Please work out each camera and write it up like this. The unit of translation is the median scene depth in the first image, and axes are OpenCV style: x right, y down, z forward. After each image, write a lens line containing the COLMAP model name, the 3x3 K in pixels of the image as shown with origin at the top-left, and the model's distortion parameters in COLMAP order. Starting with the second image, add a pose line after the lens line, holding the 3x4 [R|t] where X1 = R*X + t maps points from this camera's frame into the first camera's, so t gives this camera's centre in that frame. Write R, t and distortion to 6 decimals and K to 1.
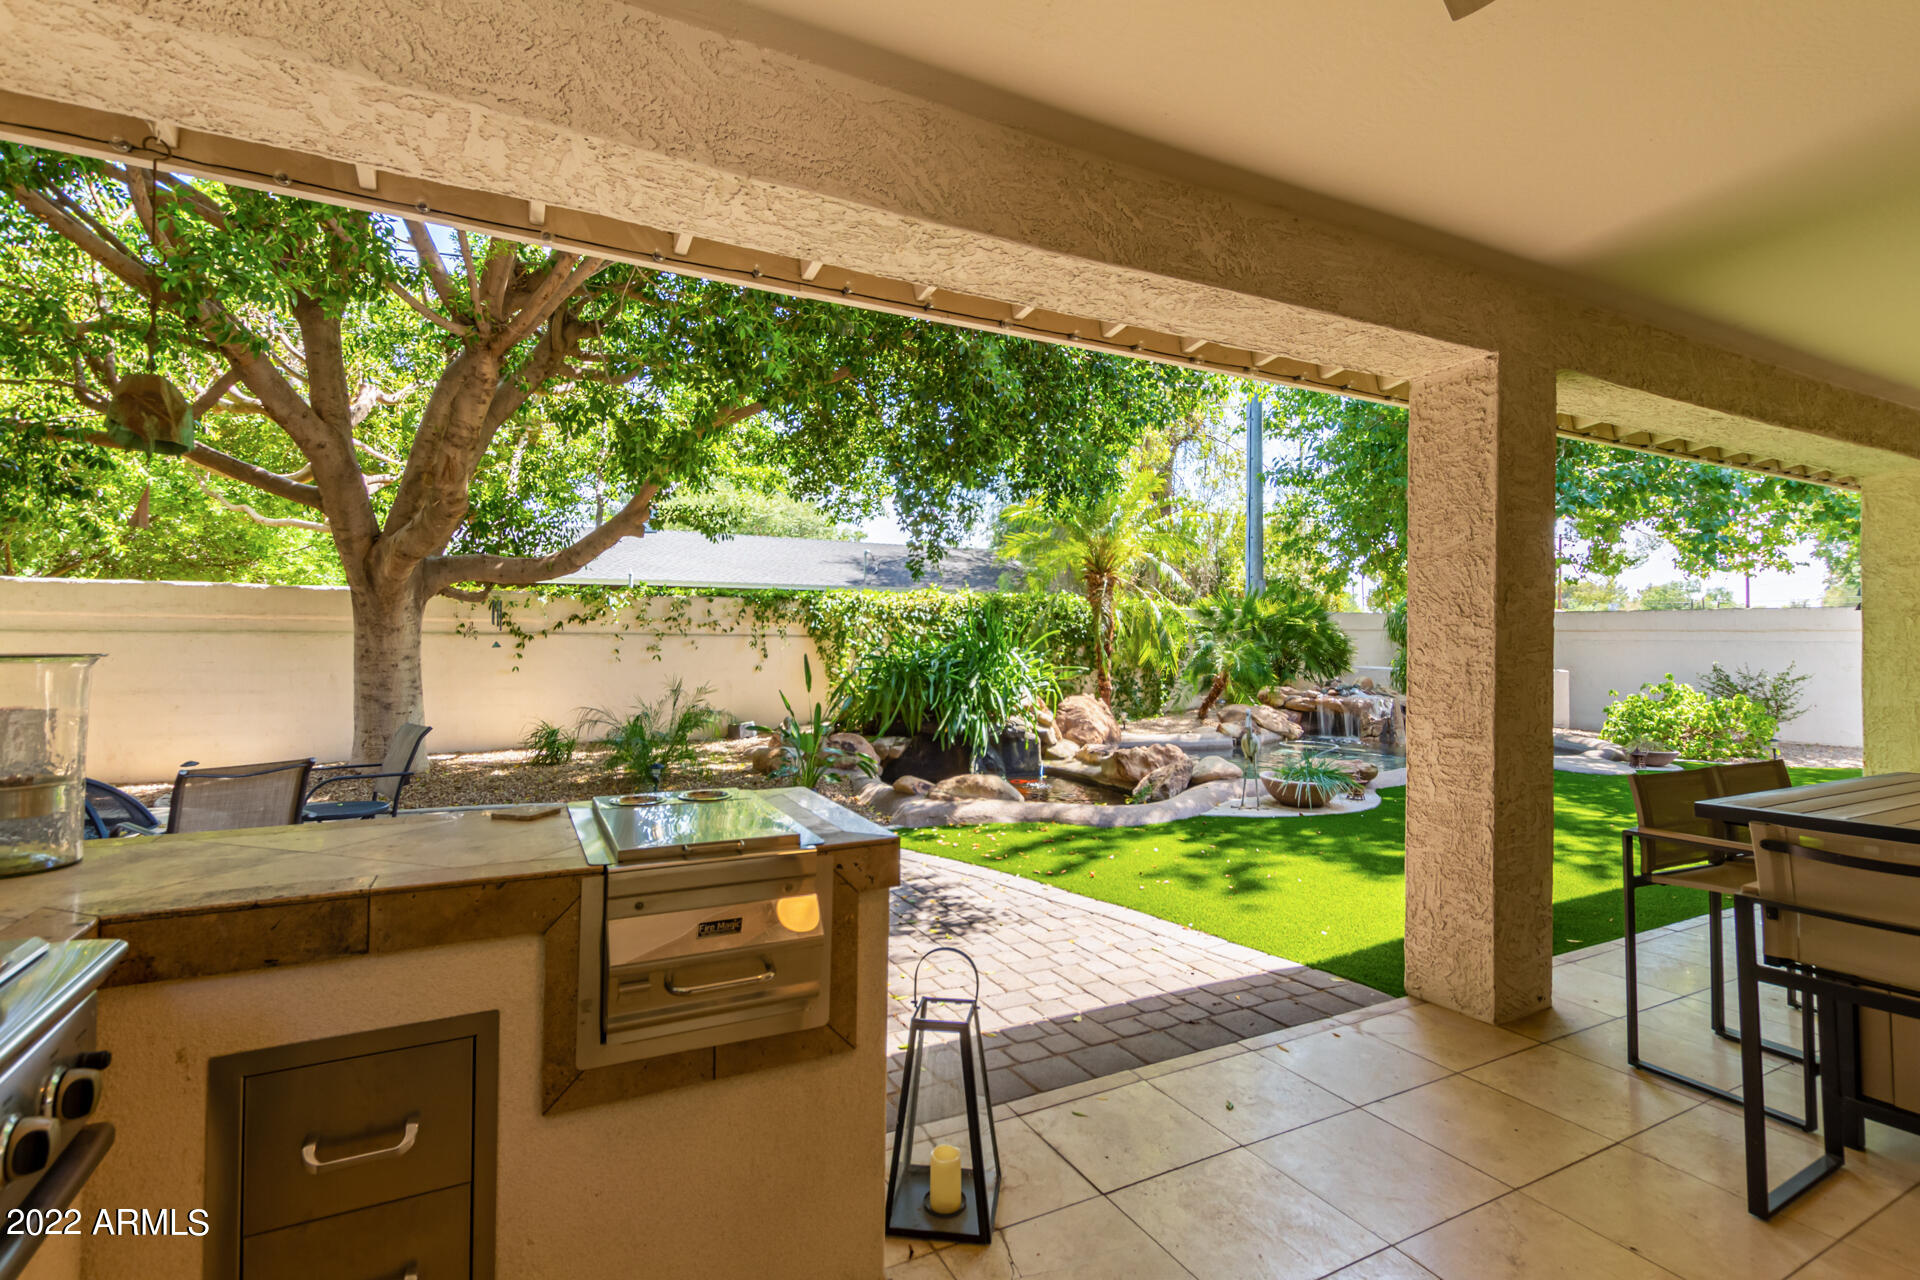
lens RADIAL K [[906.3, 0, 960.0], [0, 906.3, 640.0], [0, 0, 1]] dist [-0.000907, -0.000627]
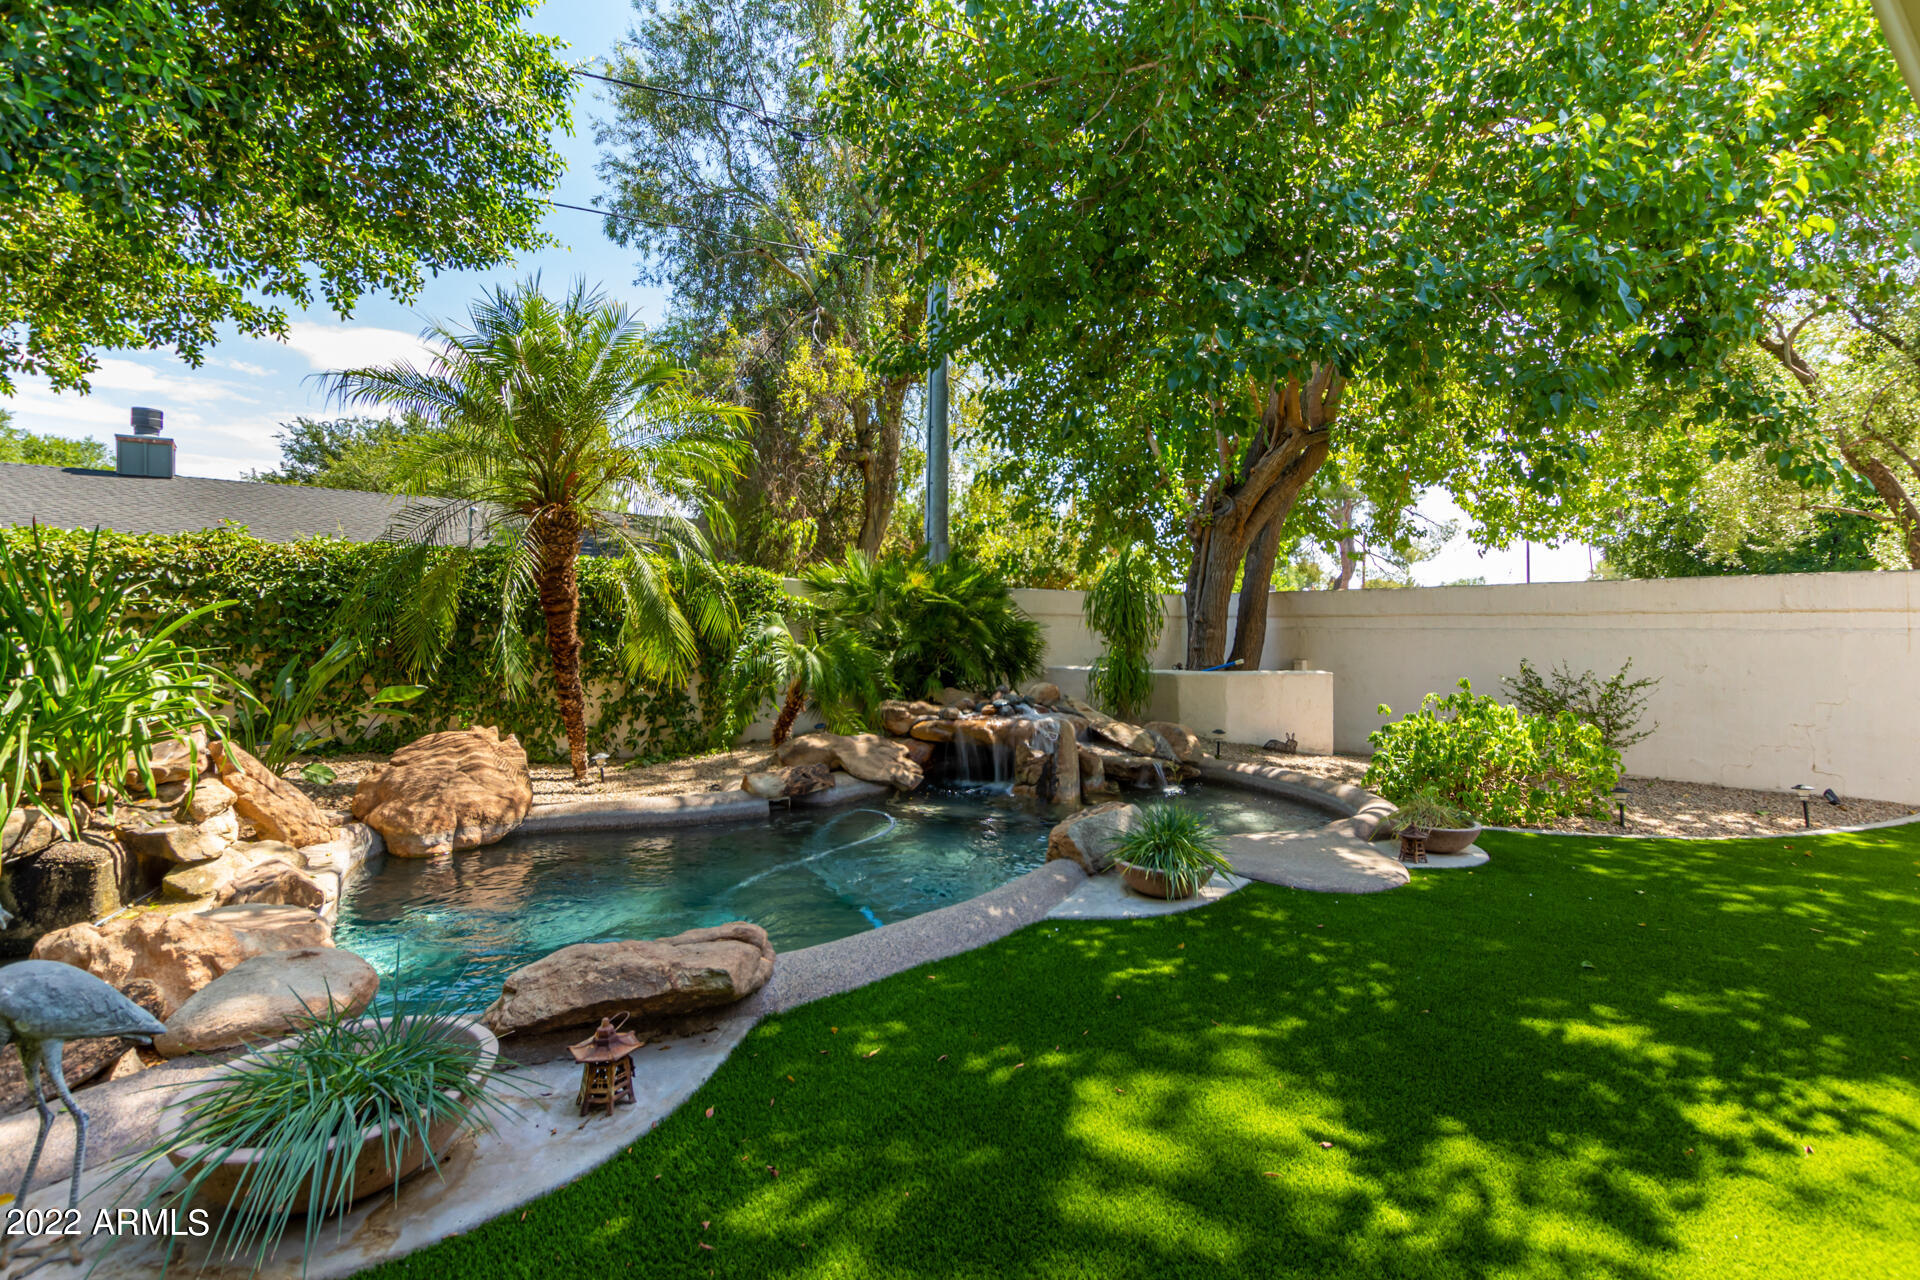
lens RADIAL K [[892.4, 0, 963.0], [0, 892.4, 654.8], [0, 0, 1]] dist [0.001759, -0.001338]
pose [[0.987666, -0.004827, 0.156500, 0.334653], [0.000840, 0.999674, 0.025534, 0.003498], [-0.156572, -0.025087, 0.987348, 0.433970]]
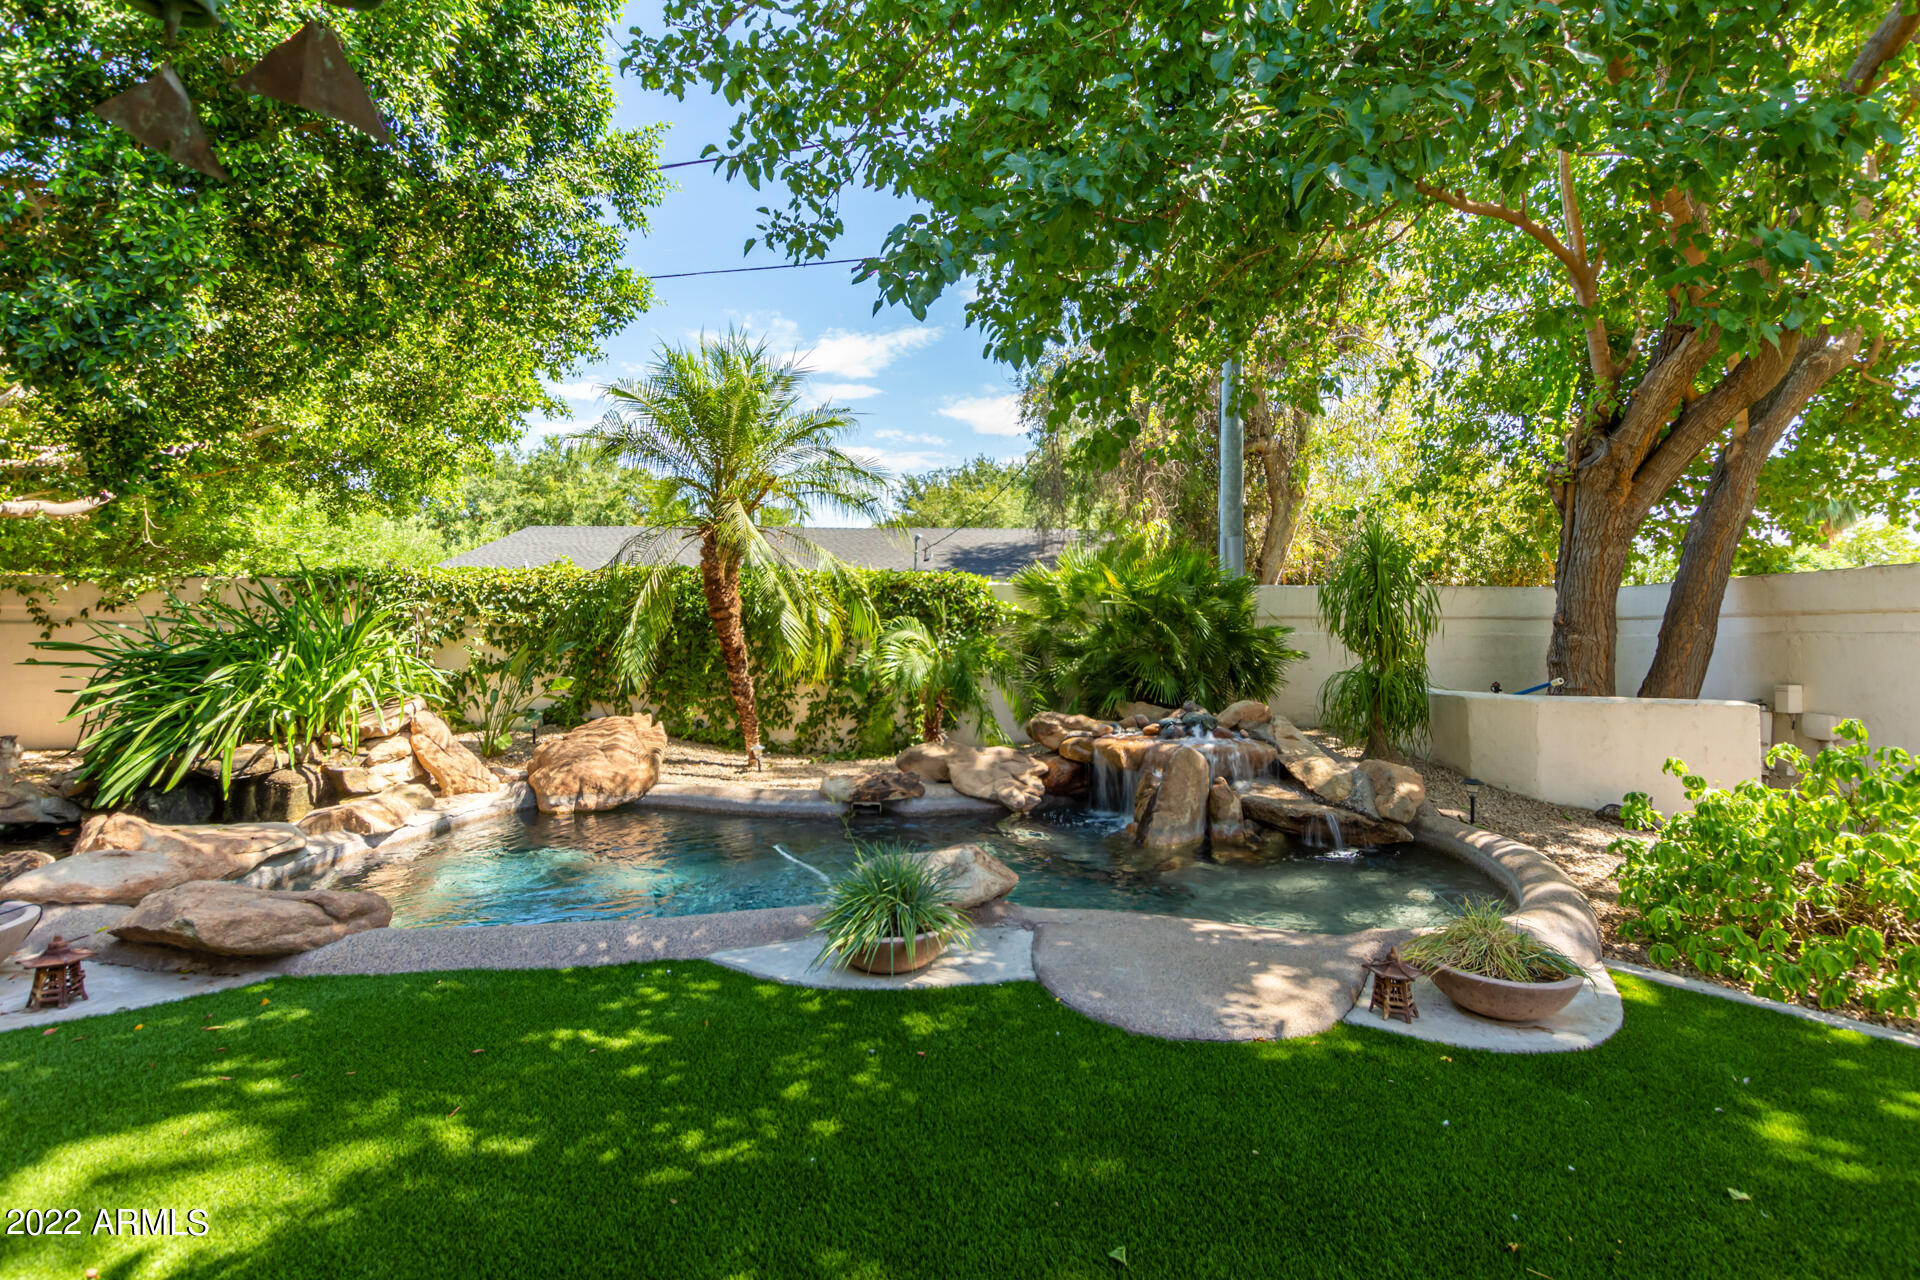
lens RADIAL K [[891.9, 0, 960.0], [0, 891.9, 640.0], [0, 0, 1]] dist [0.003247, -0.000172]
pose [[0.882580, 0.000121, -0.470162, 0.629693], [-0.002924, 0.999982, -0.005232, 0.009151], [0.470153, 0.005992, 0.882565, 0.542606]]
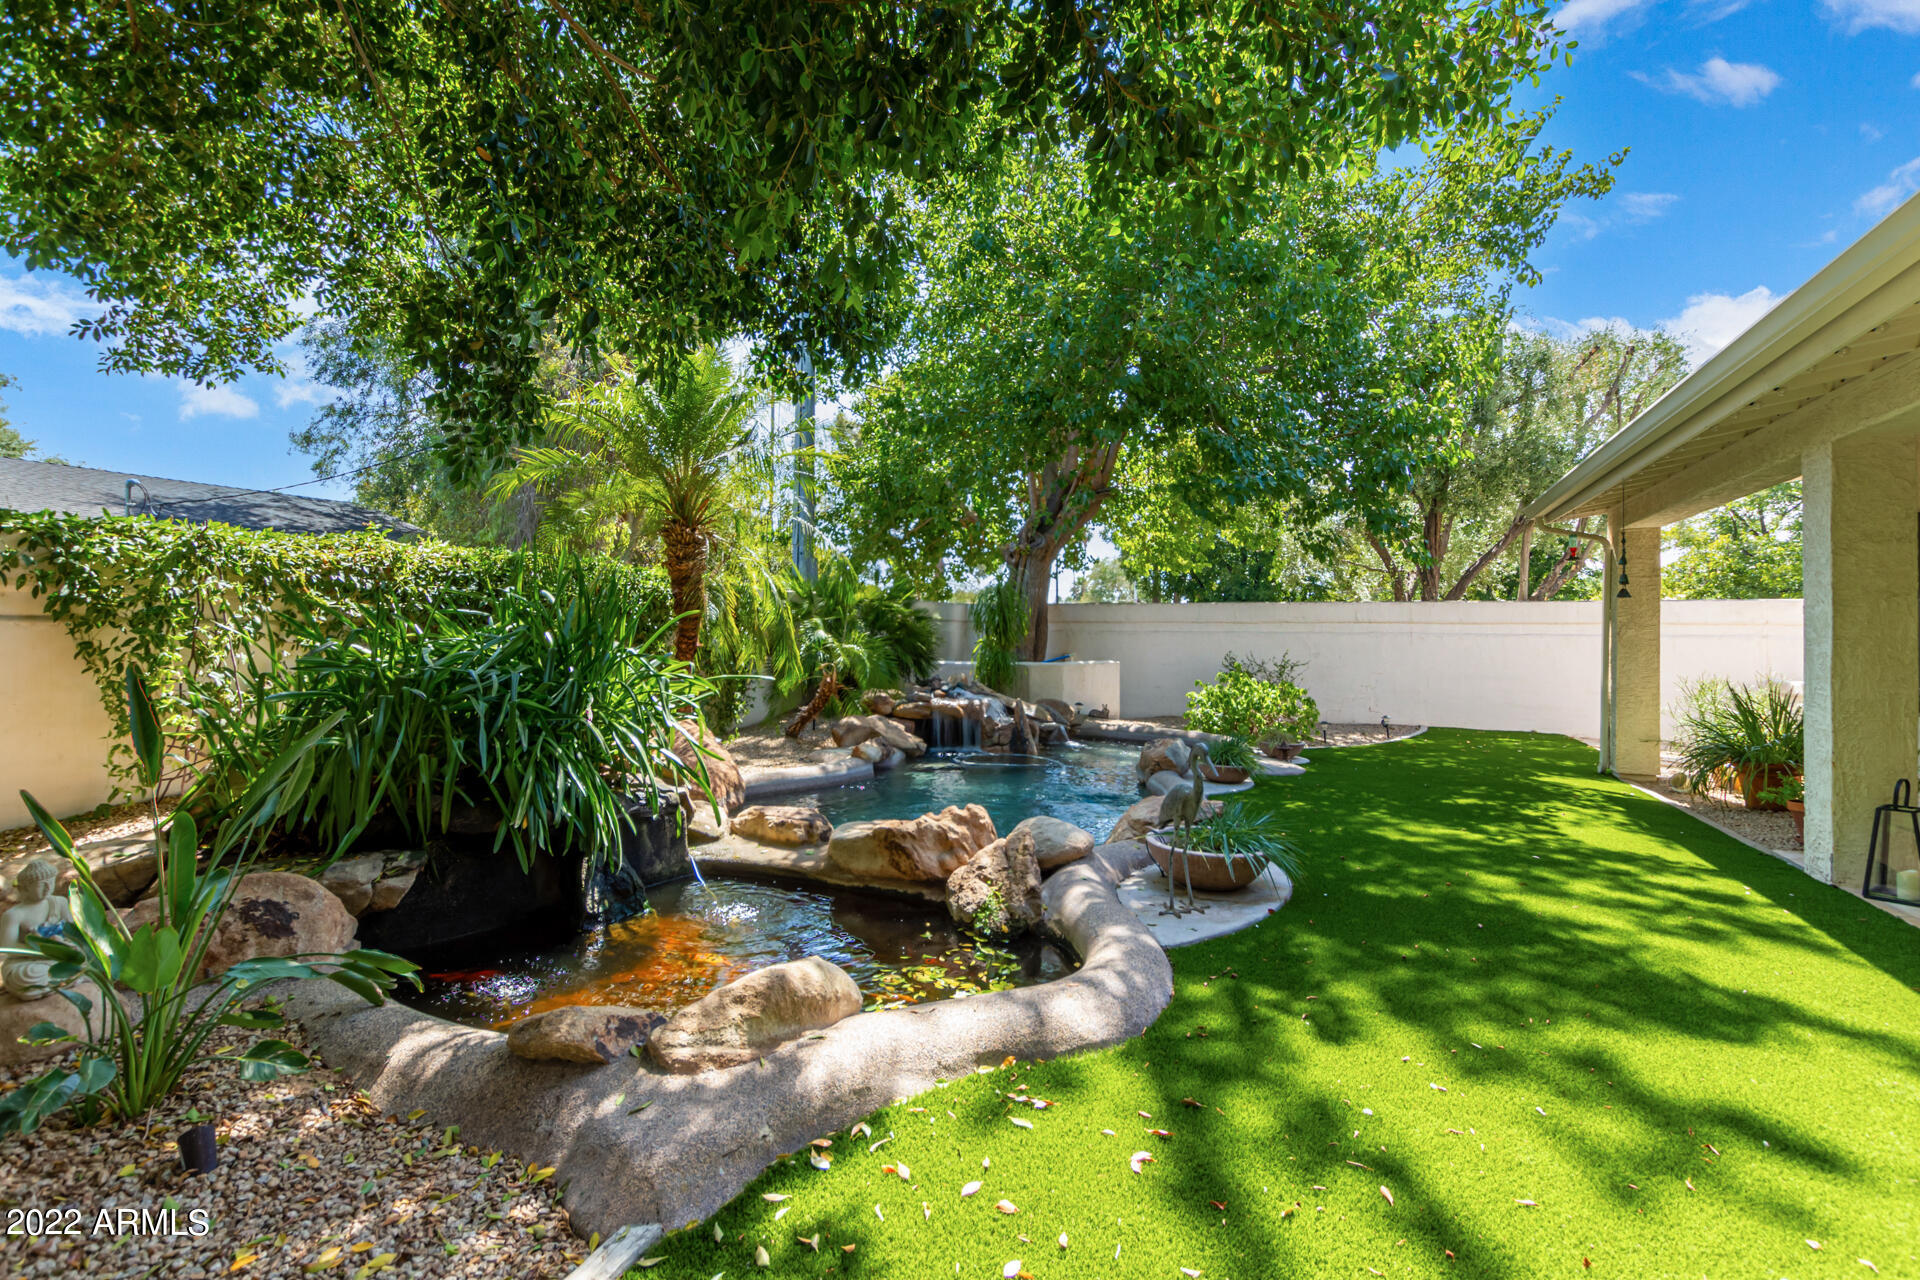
lens RADIAL K [[891.9, 0, 960.0], [0, 891.9, 640.0], [0, 0, 1]] dist [0.003247, -0.000172]
pose [[0.784371, -0.004560, 0.620275, -0.090138], [0.001850, 0.999986, 0.005013, 0.005007], [-0.620289, -0.002784, 0.784369, 0.392603]]
